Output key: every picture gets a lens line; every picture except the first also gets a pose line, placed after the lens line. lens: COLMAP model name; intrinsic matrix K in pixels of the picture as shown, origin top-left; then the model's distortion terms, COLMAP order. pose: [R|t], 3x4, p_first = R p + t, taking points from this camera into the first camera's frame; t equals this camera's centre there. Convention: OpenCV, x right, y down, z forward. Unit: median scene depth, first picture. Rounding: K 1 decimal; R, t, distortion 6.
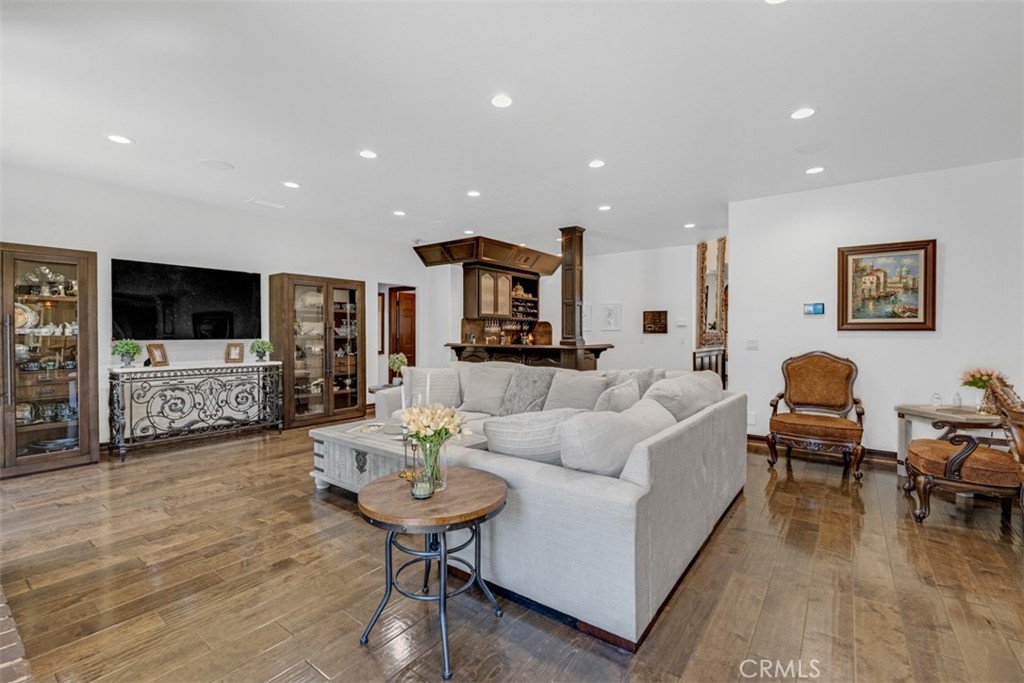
lens RADIAL K [[450.9, 0, 509.4], [0, 450.9, 335.7], [0, 0, 1]] dist [-0.002698, -0.000014]
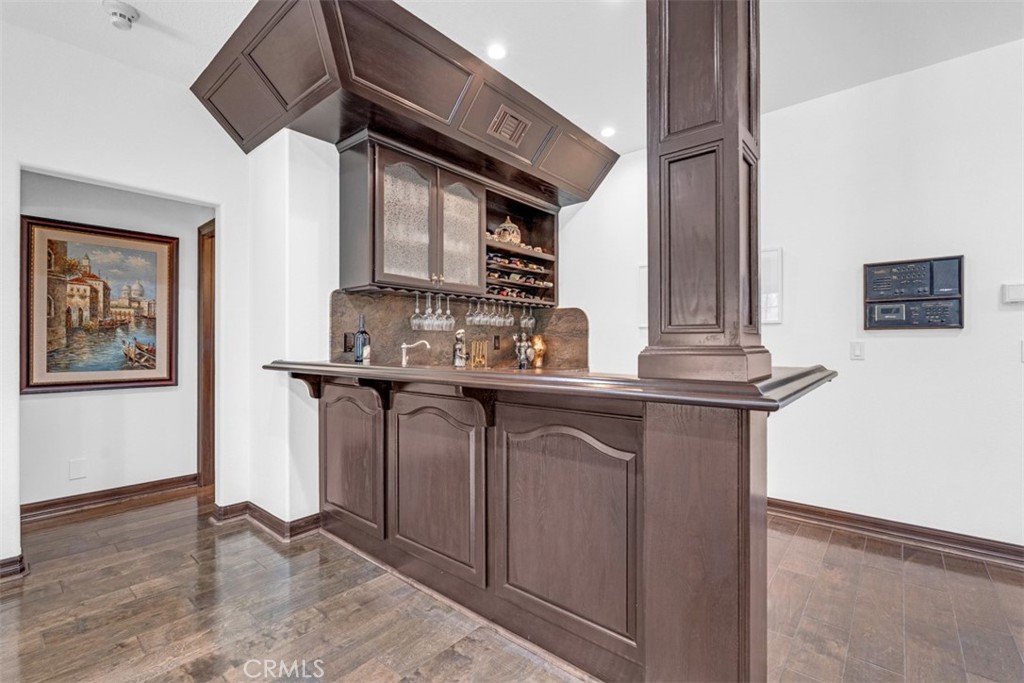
lens RADIAL K [[450.9, 0, 510.9], [0, 450.9, 342.6], [0, 0, 1]] dist [-0.002698, -0.000014]
pose [[0.997066, -0.004608, -0.076409, 0.060219], [0.003819, 0.999938, -0.010472, 0.006917], [0.076452, 0.010150, 0.997022, 0.633490]]
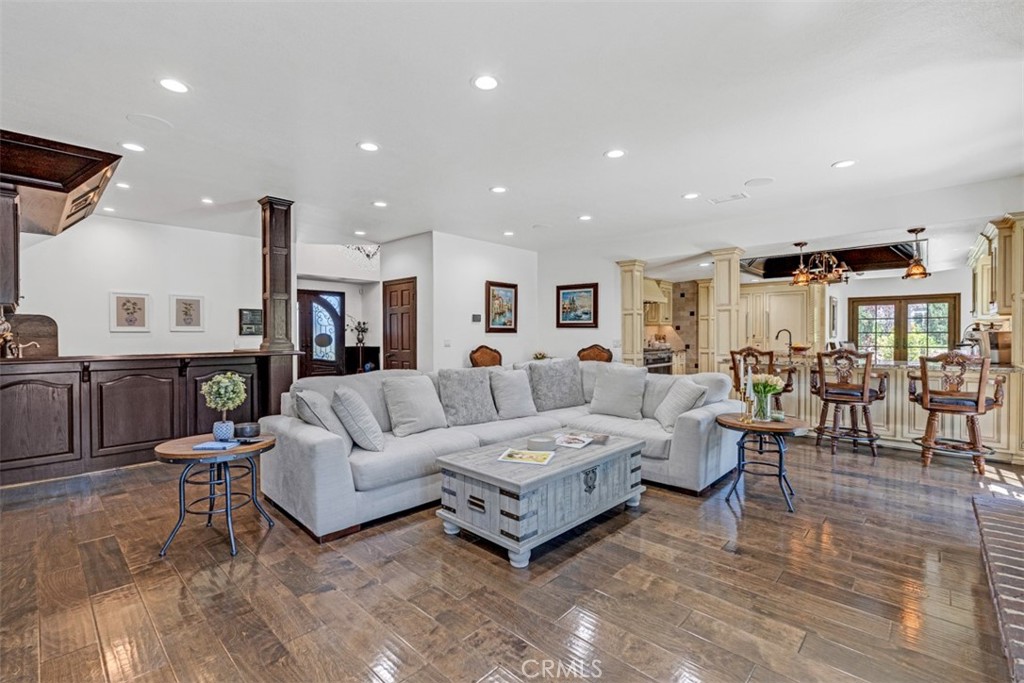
lens RADIAL K [[450.9, 0, 510.7], [0, 450.9, 341.7], [0, 0, 1]] dist [-0.002698, -0.000014]
pose [[0.110388, -0.016363, 0.993754, -0.452680], [0.008972, 0.999840, 0.015466, -0.001574], [-0.993848, 0.007209, 0.110518, 0.394968]]
